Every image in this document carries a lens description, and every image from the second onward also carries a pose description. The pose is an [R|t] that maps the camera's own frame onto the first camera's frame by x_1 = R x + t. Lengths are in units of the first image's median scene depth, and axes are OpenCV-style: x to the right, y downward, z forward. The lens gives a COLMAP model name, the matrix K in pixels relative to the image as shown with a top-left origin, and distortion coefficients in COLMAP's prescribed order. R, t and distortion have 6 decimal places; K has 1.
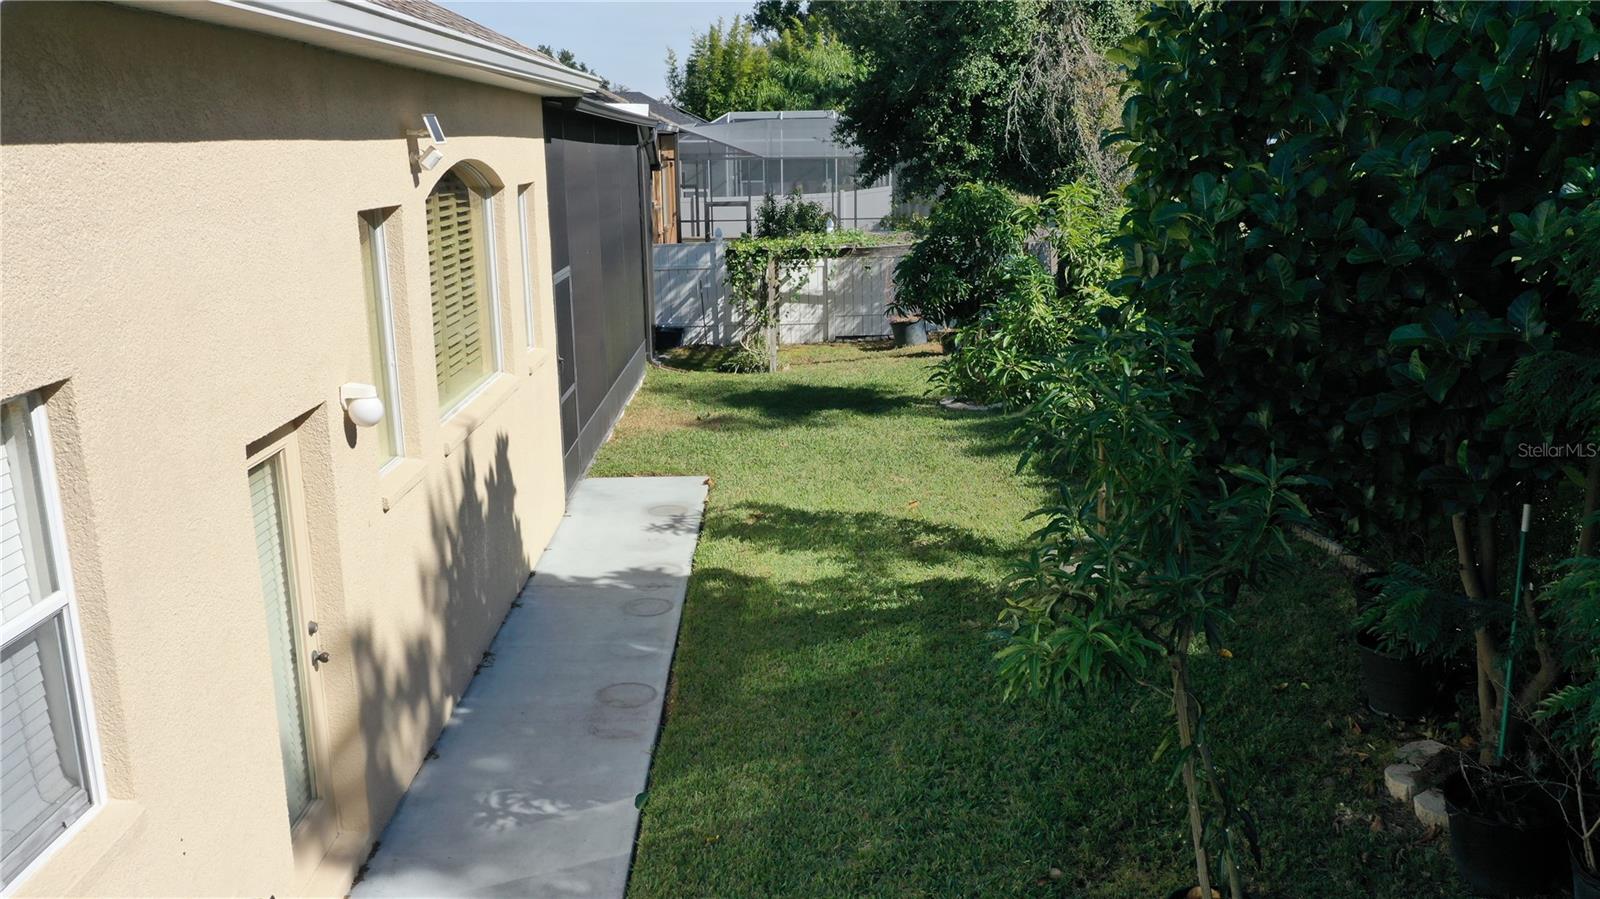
lens RADIAL K [[1273.1, 0, 800.0], [0, 1273.1, 450.7], [0, 0, 1]] dist [0.022575, -0.009176]
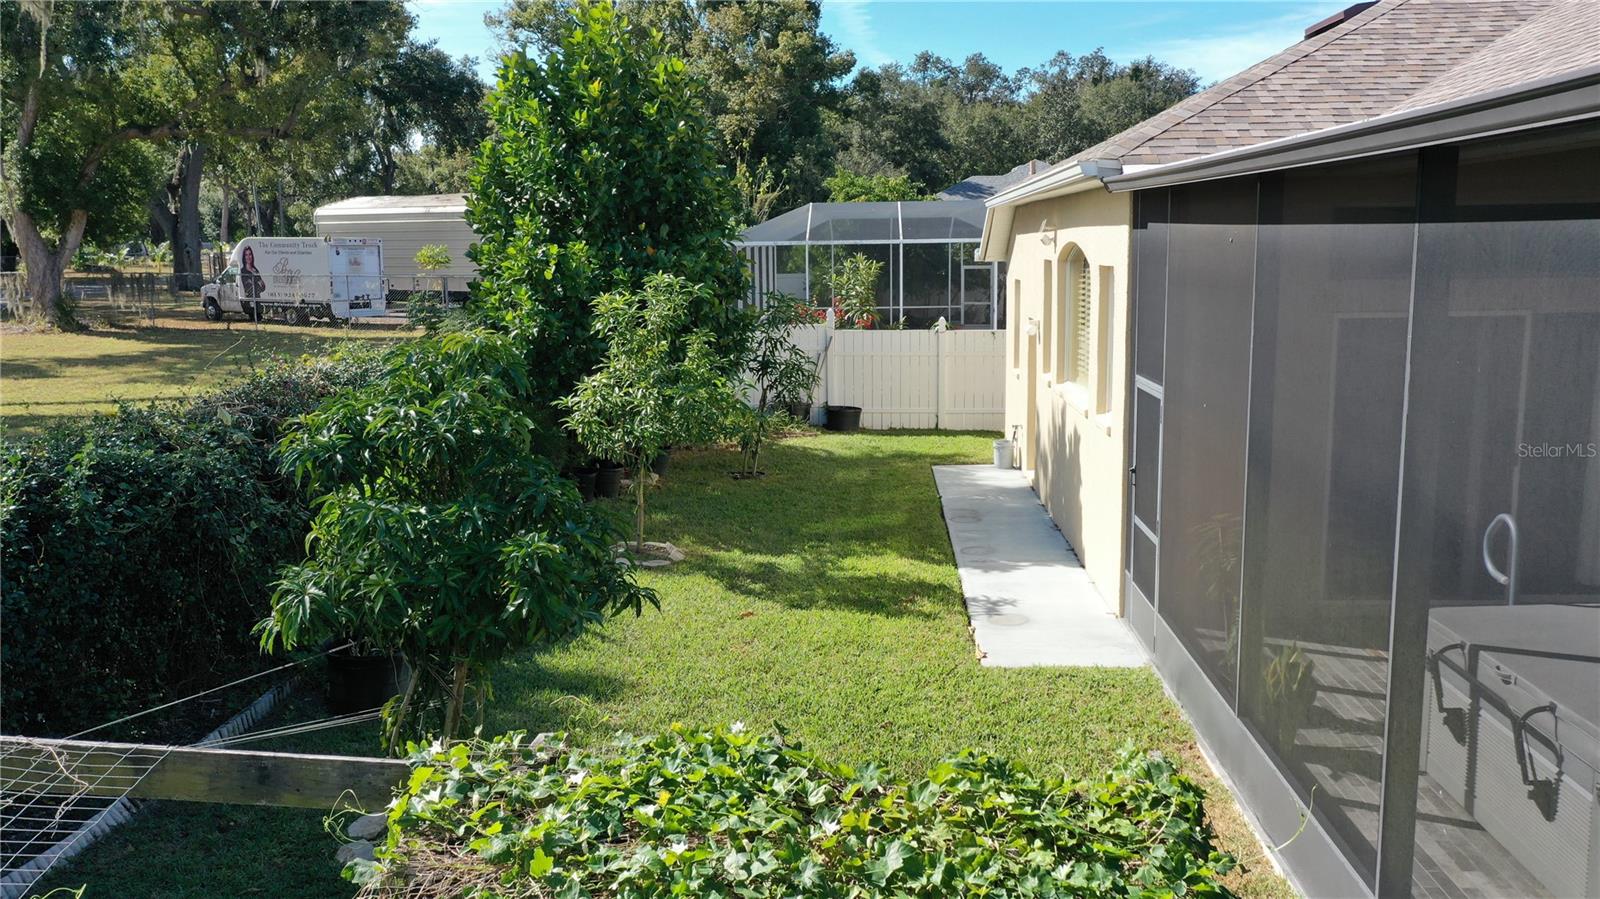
lens RADIAL K [[1273.1, 0, 799.4], [0, 1273.1, 448.1], [0, 0, 1]] dist [0.022575, -0.009176]
pose [[-0.995339, 0.020948, 0.094131, -0.044287], [0.055421, 0.923078, 0.380600, -0.450719], [-0.078918, 0.384043, -0.919936, 1.901849]]
